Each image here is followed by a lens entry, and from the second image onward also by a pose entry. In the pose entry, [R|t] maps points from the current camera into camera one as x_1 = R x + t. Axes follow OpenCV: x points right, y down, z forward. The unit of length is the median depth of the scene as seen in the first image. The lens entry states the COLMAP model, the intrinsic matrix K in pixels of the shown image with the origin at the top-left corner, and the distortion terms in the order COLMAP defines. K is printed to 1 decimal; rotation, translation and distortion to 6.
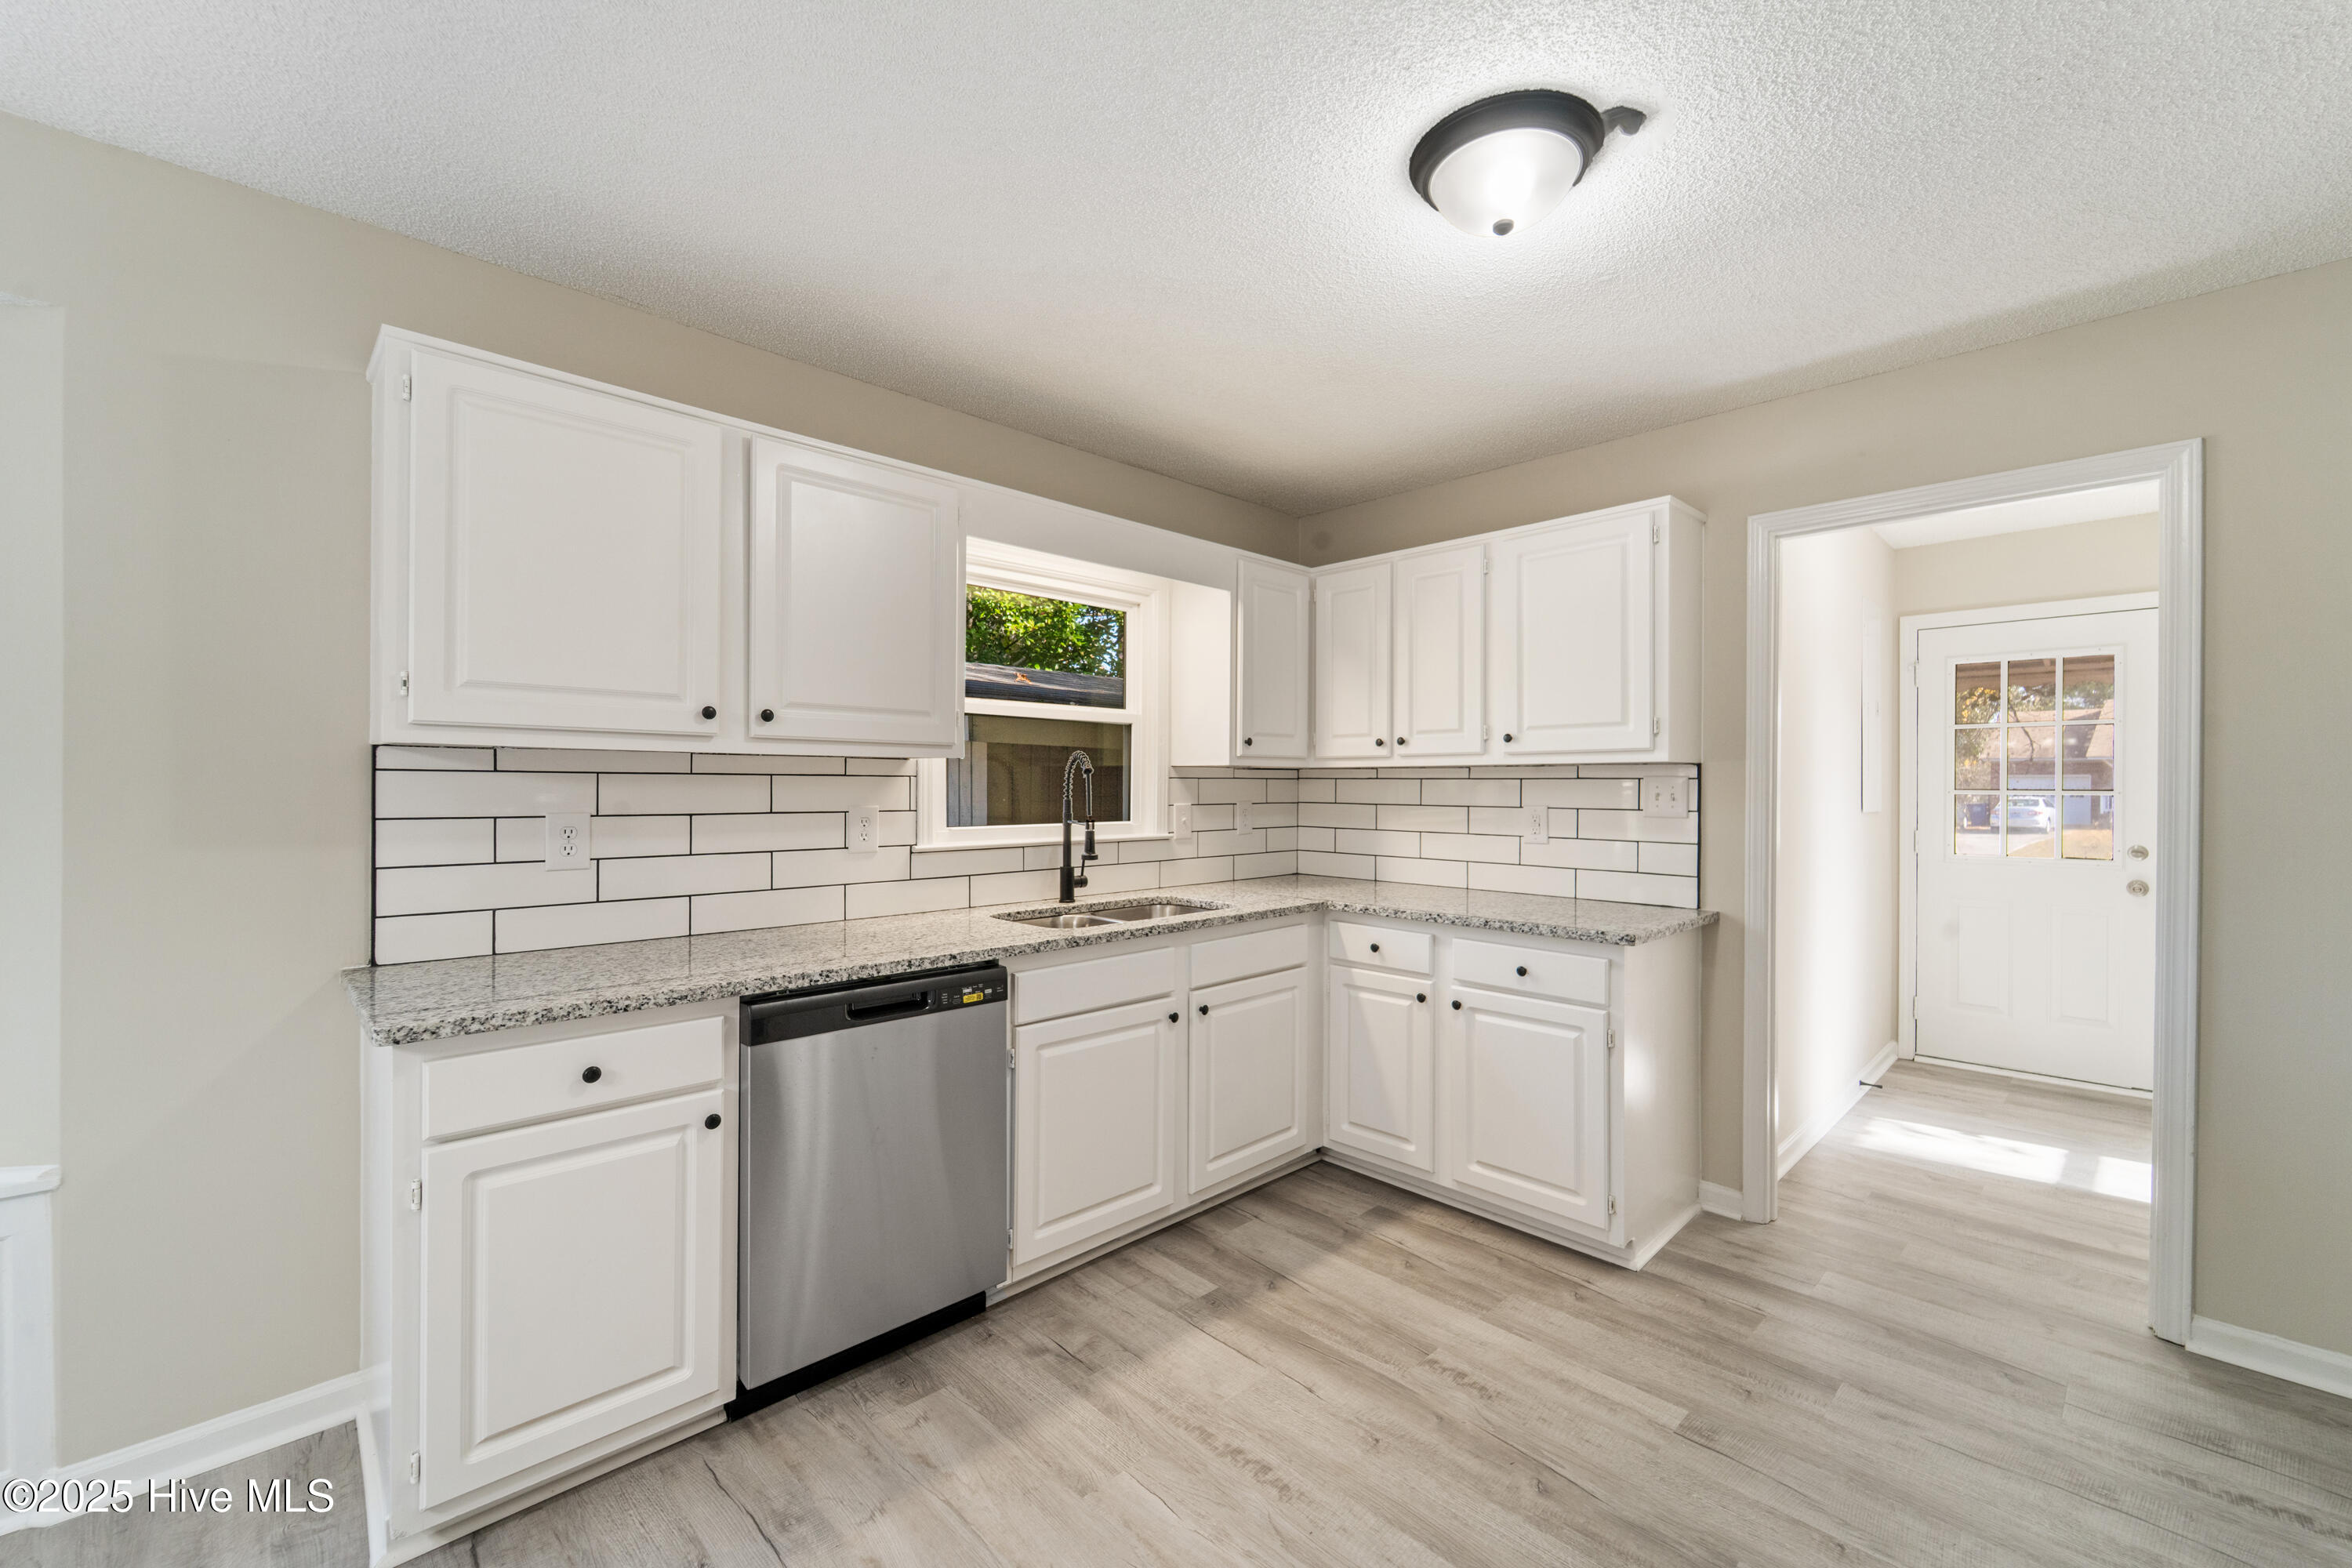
lens RADIAL K [[958.3, 0, 1174.0], [0, 958.3, 788.1], [0, 0, 1]] dist [0.000632, -0.001424]
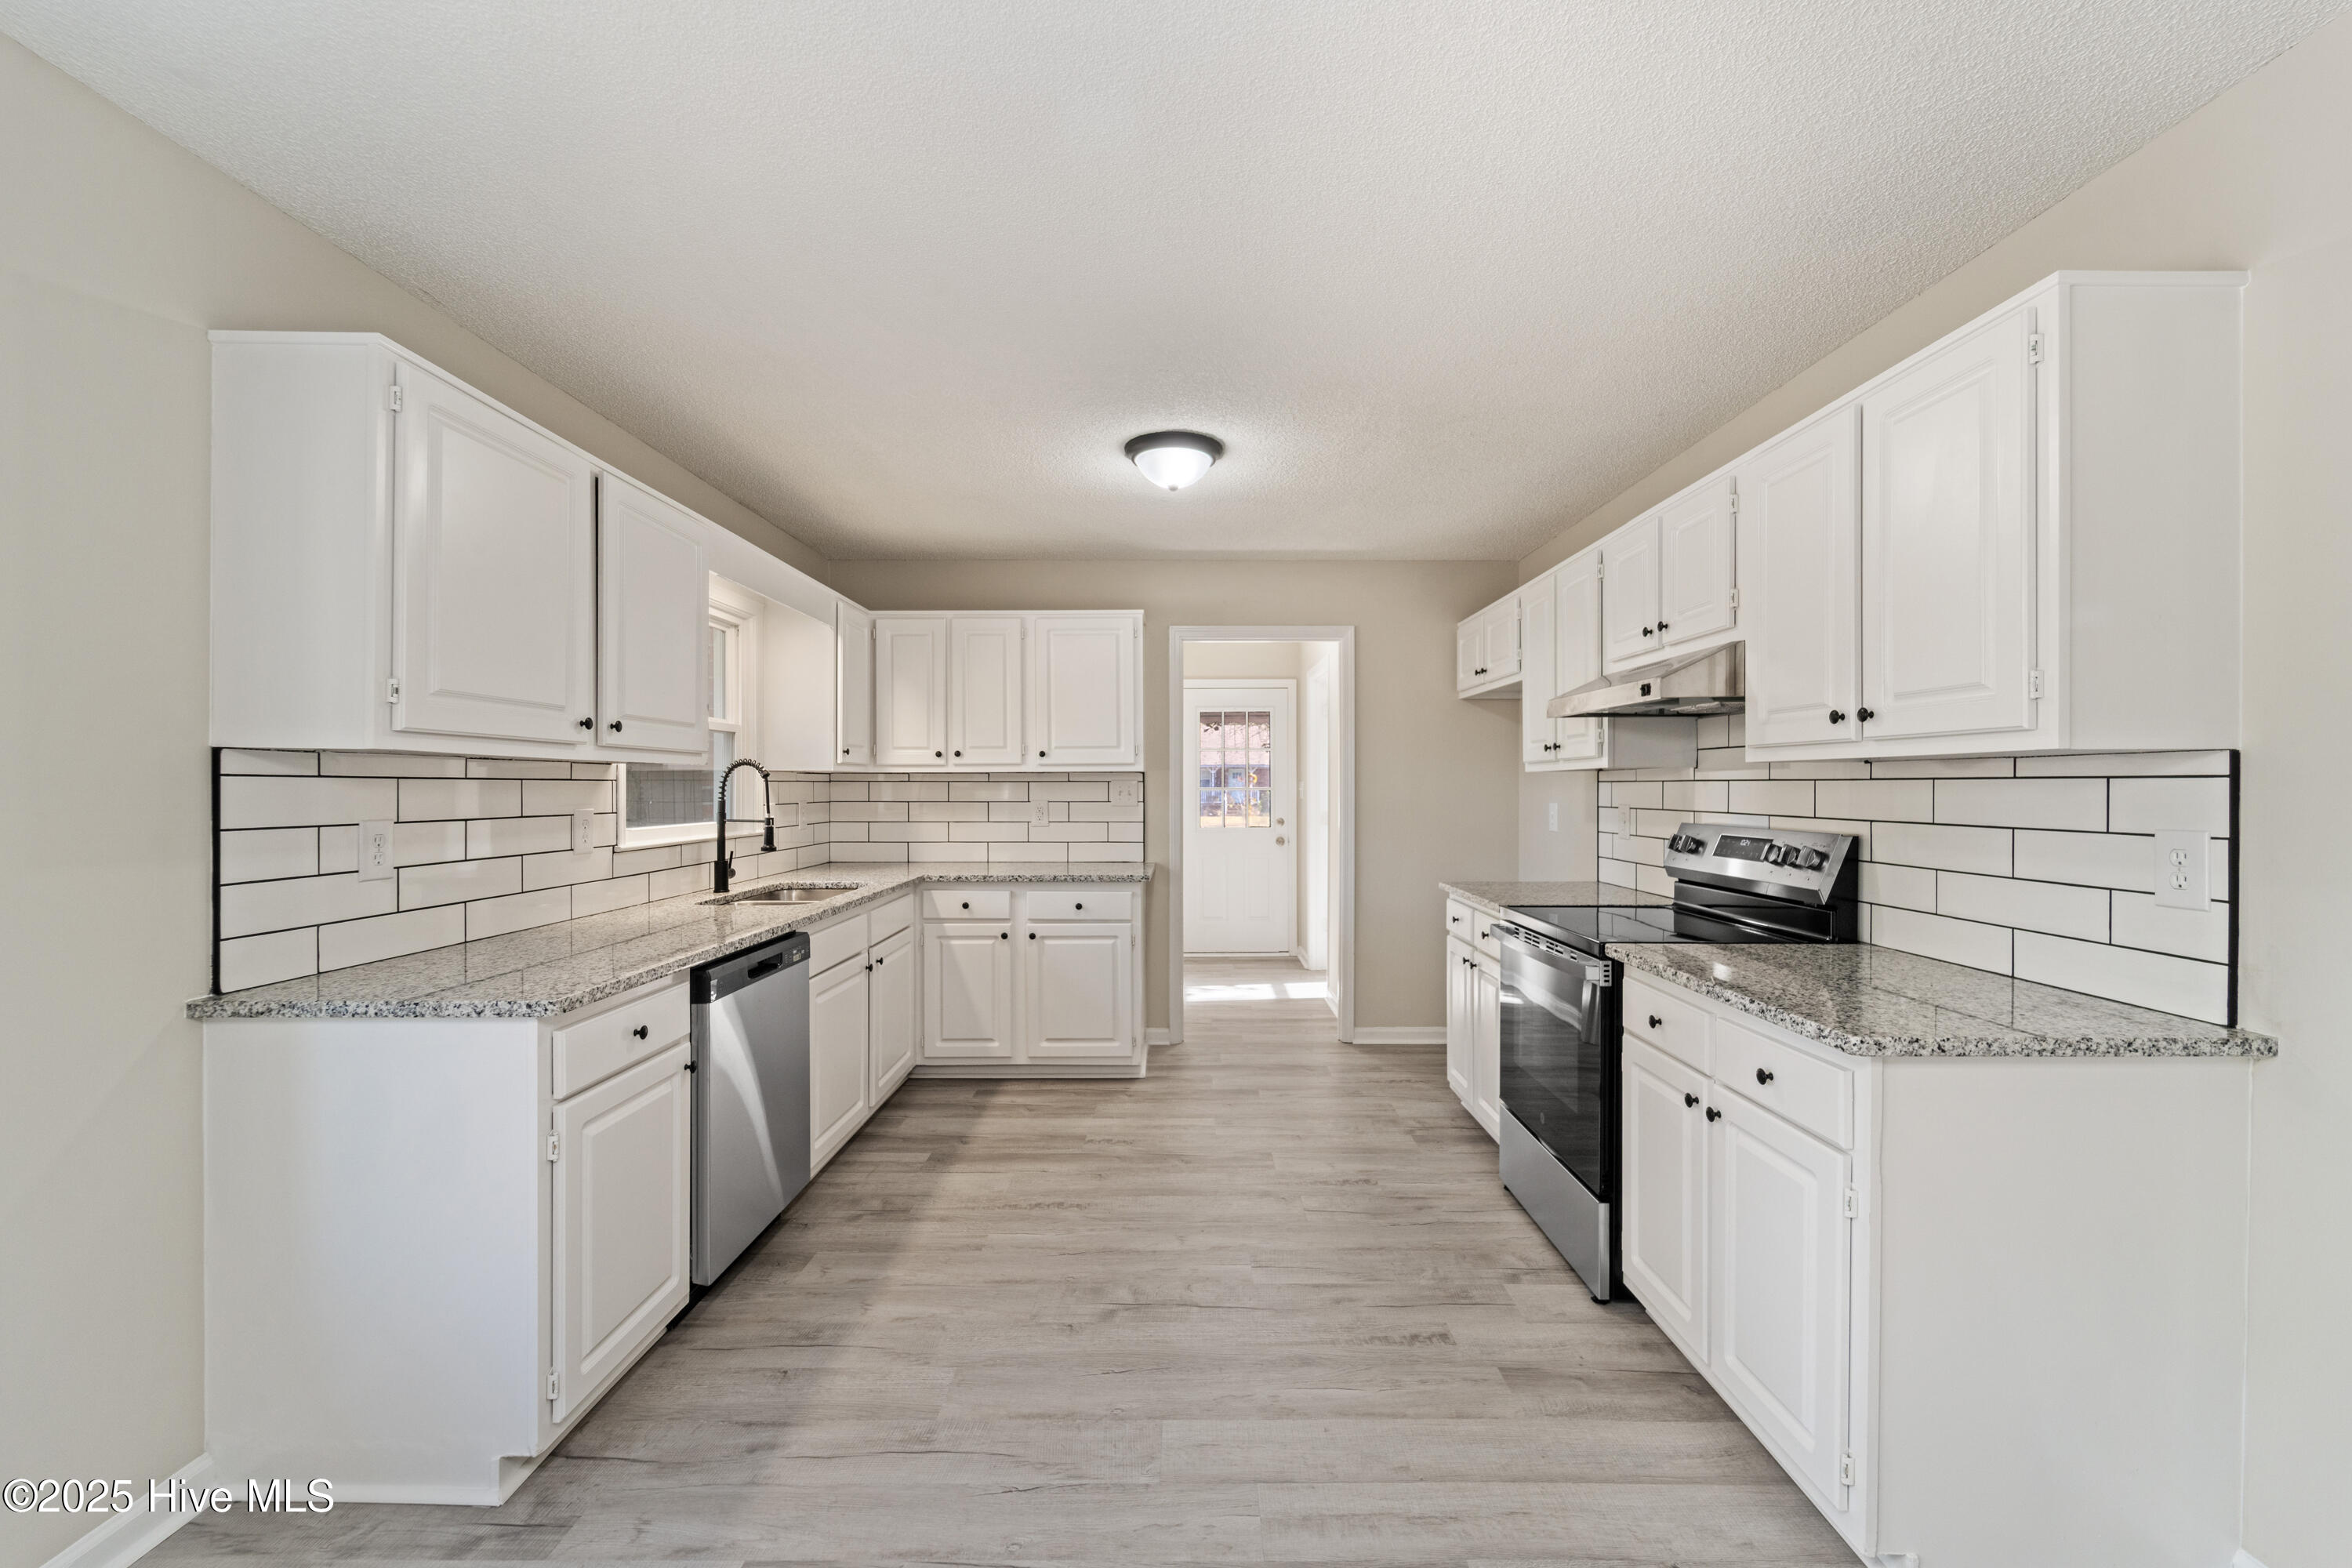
lens RADIAL K [[958.3, 0, 1182.8], [0, 958.3, 791.6], [0, 0, 1]] dist [0.000632, -0.001424]
pose [[0.697178, -0.008376, 0.716849, -0.613340], [0.005672, 0.999965, 0.006168, -0.002949], [-0.716876, -0.000234, 0.697201, -0.193935]]
